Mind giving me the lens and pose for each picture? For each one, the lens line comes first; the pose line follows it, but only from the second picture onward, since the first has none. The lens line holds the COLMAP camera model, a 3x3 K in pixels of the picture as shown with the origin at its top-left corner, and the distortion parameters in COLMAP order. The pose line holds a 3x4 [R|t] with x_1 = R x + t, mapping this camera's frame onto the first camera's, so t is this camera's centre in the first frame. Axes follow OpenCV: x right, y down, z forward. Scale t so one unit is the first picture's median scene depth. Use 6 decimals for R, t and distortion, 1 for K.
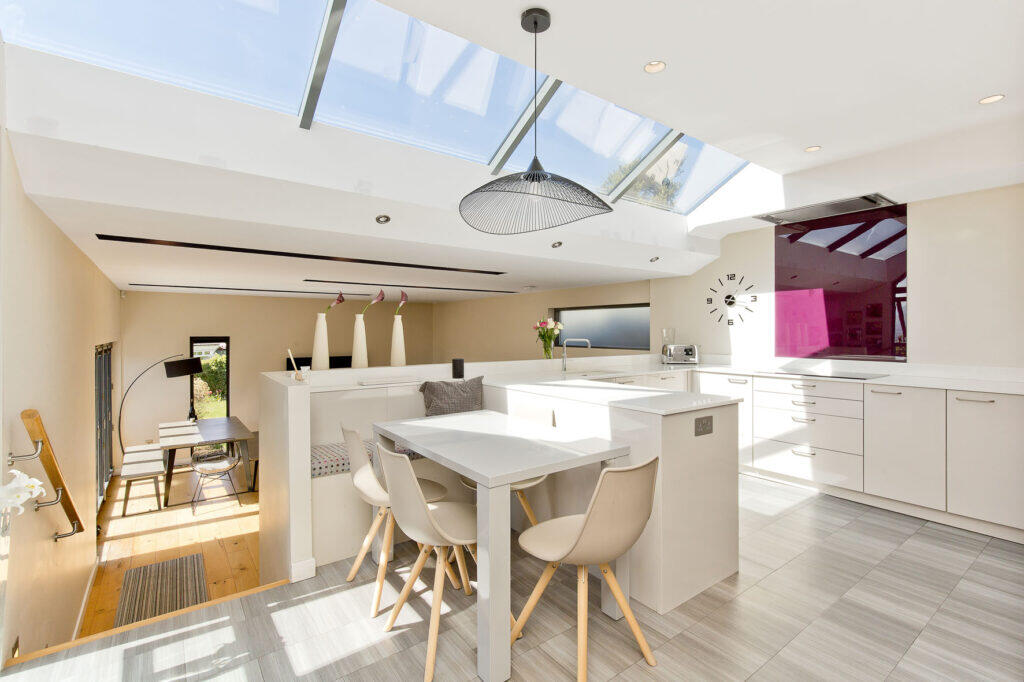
lens RADIAL K [[463.0, 0, 512.0], [0, 463.0, 341.0], [0, 0, 1]] dist [-0.000281, -0.000462]
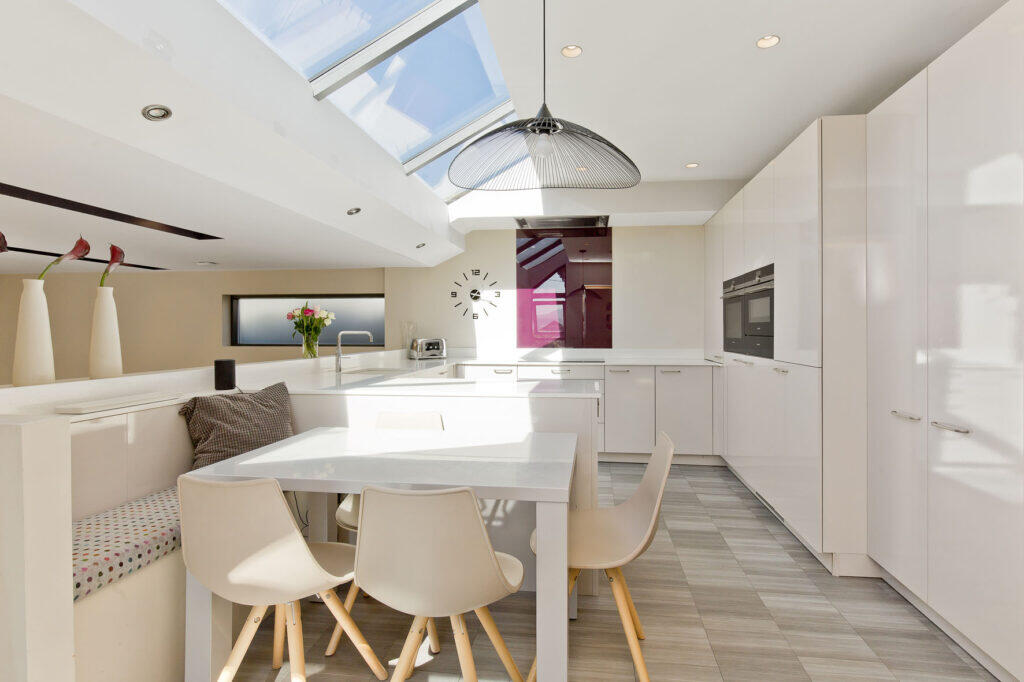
lens RADIAL K [[499.2, 0, 512.0], [0, 499.2, 341.0], [0, 0, 1]] dist [0.004636, 0.000278]
pose [[0.686065, -0.011966, 0.727441, -0.307998], [0.015459, 0.999879, 0.001868, 0.015111], [-0.727376, 0.009964, 0.686167, 0.197235]]
